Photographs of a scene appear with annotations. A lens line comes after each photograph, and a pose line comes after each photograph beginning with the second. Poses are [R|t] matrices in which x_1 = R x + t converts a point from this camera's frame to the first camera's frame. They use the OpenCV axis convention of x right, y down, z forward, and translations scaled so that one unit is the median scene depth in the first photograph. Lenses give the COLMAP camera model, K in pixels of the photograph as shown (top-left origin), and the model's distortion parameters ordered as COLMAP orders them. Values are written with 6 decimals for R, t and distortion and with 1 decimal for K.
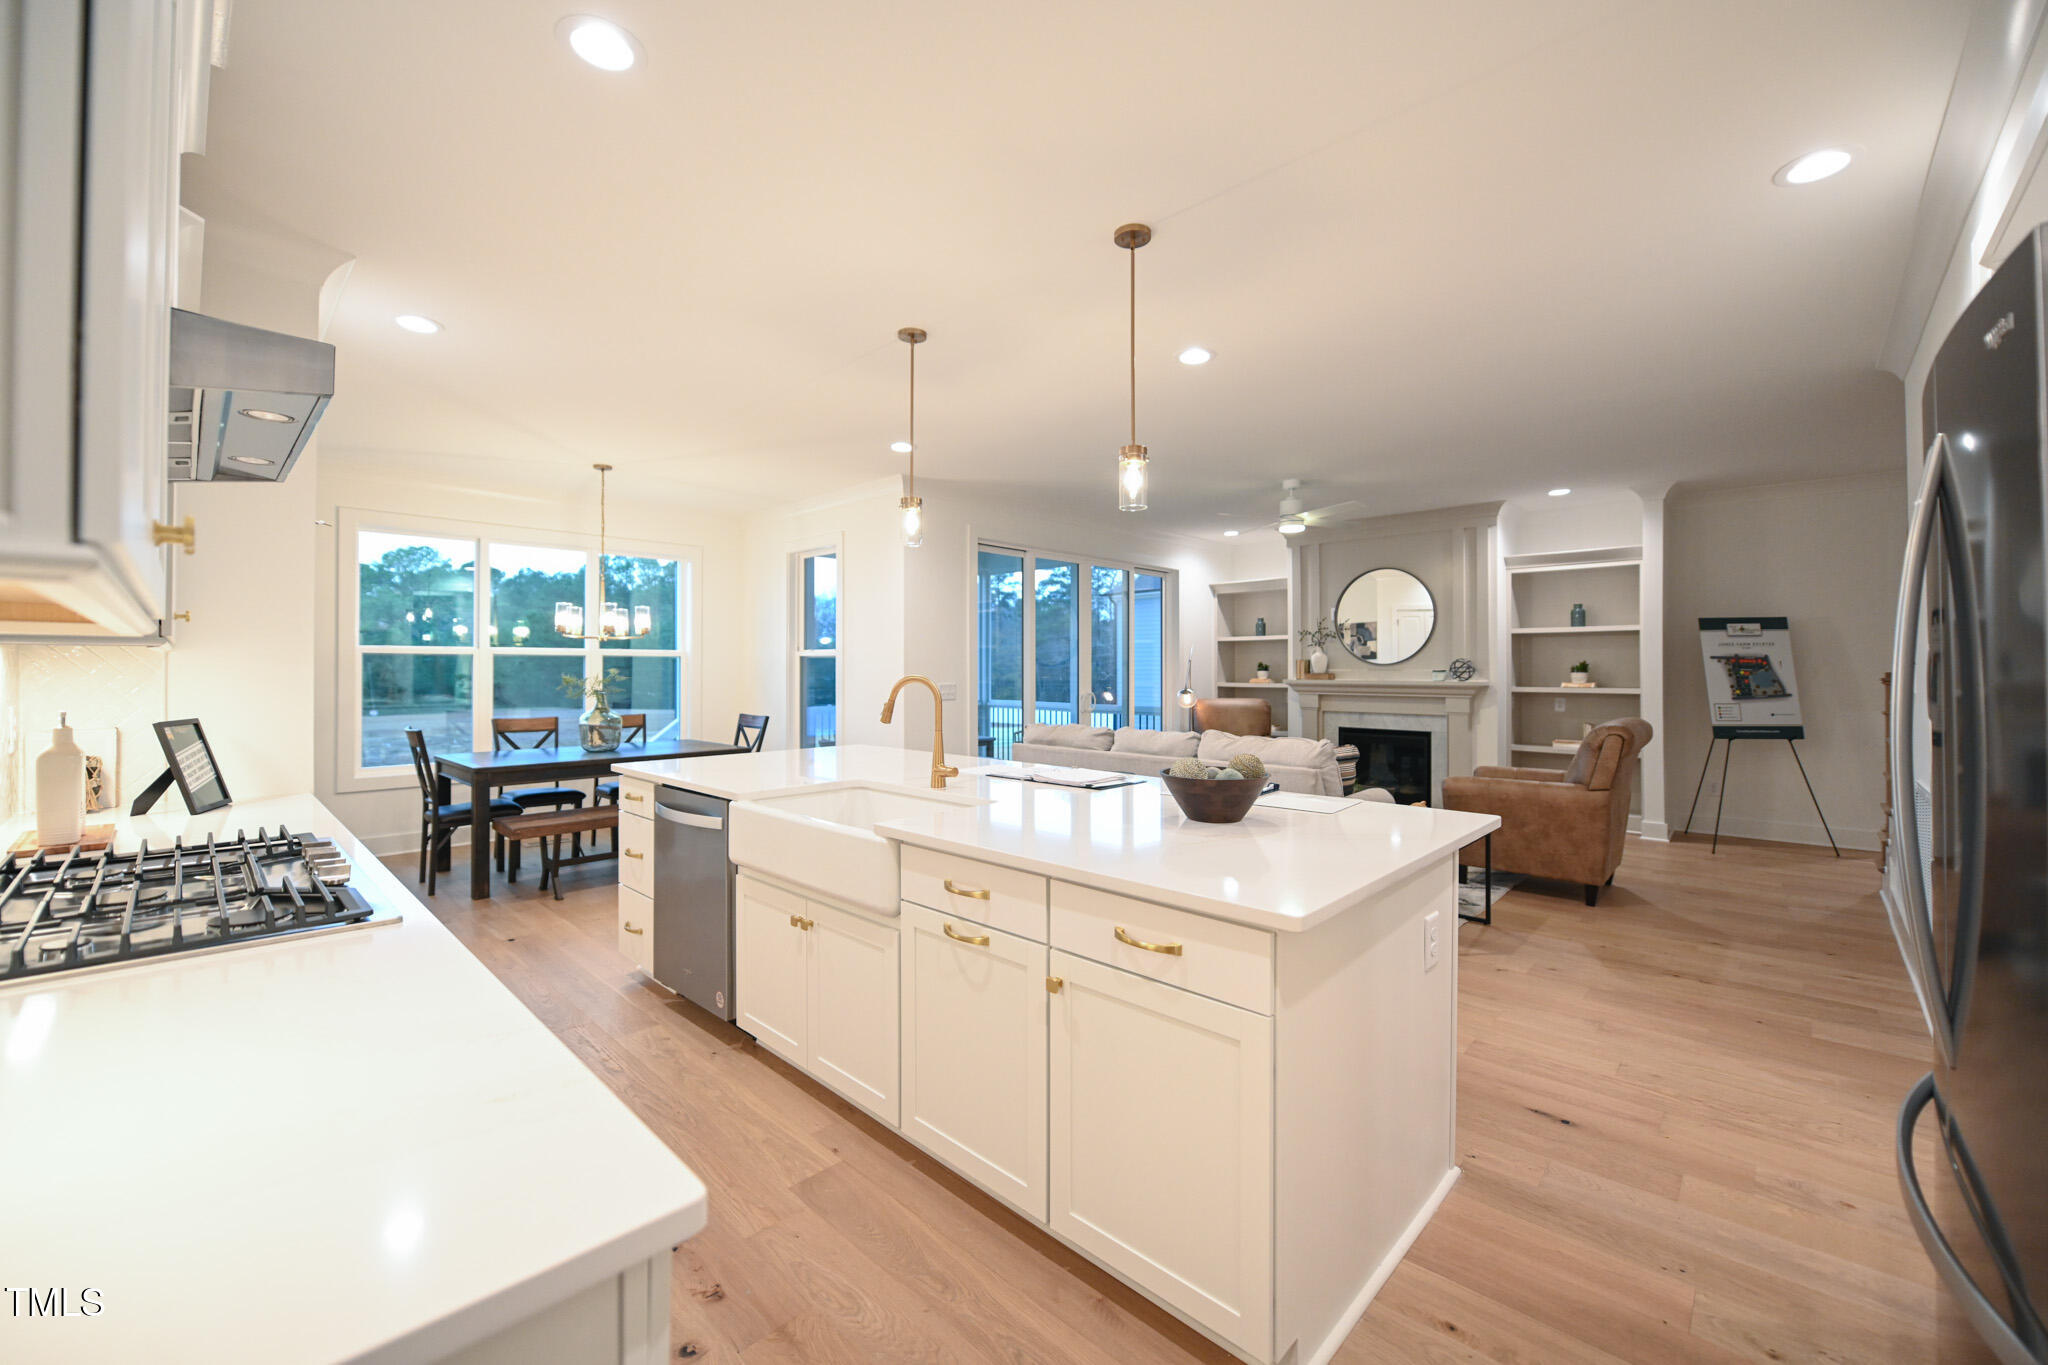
lens RADIAL K [[812.1, 0, 1023.8], [0, 812.1, 667.8], [0, 0, 1]] dist [-0.008346, -0.001079]
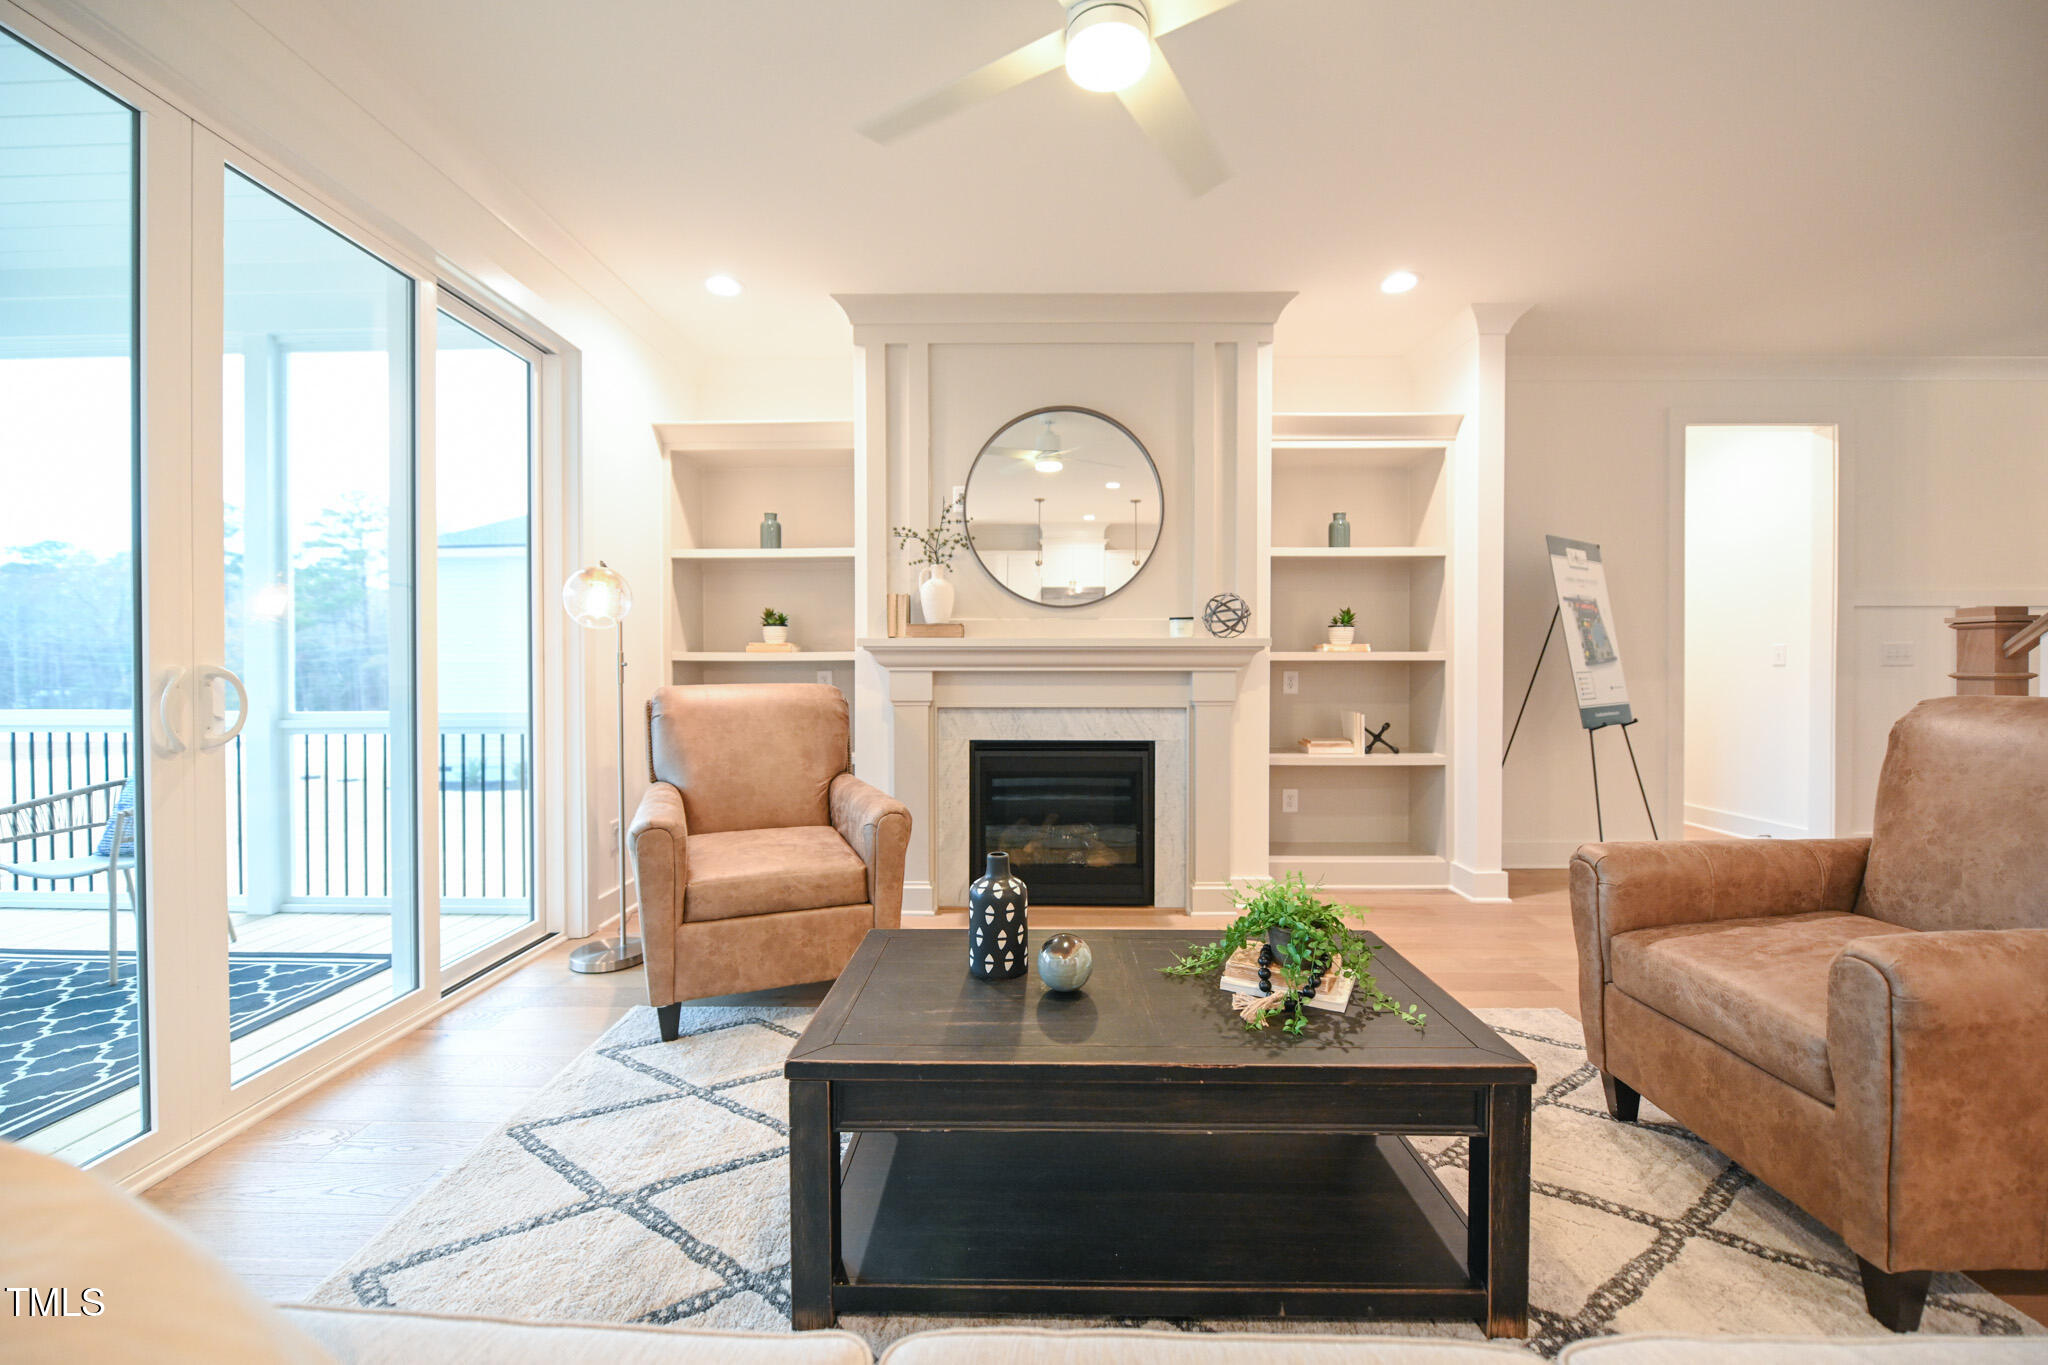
lens RADIAL K [[812.1, 0, 1013.8], [0, 812.1, 673.2], [0, 0, 1]] dist [-0.008346, -0.001079]
pose [[0.739907, -0.008885, 0.672651, 0.103771], [0.000162, 0.999915, 0.013029, 0.031910], [-0.672709, -0.009532, 0.739846, 0.716437]]
